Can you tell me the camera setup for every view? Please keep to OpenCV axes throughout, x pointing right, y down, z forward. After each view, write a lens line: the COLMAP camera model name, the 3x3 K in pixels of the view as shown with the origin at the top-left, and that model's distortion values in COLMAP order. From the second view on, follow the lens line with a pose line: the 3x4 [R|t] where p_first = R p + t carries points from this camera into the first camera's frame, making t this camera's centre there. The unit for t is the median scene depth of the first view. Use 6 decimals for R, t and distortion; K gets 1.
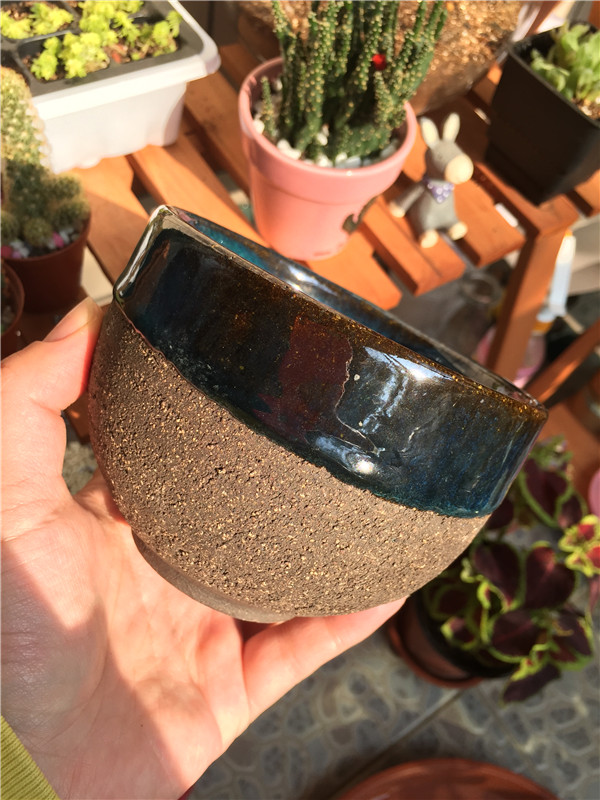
lens RADIAL K [[672.8, 0, 299.9], [0, 672.8, 366.3], [0, 0, 1]] dist [0.005419, -0.105059]
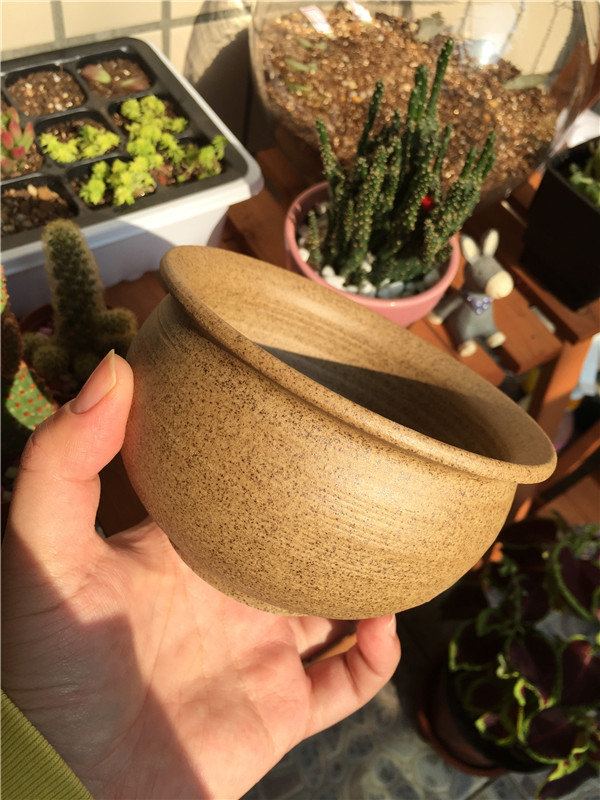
lens RADIAL K [[672.8, 0, 299.9], [0, 672.8, 366.3], [0, 0, 1]] dist [0.005419, -0.105059]
pose [[0.999685, 0.004142, -0.024757, -0.038318], [-0.005714, 0.997949, -0.063762, -0.113646], [0.024442, 0.063883, 0.997658, -0.002336]]
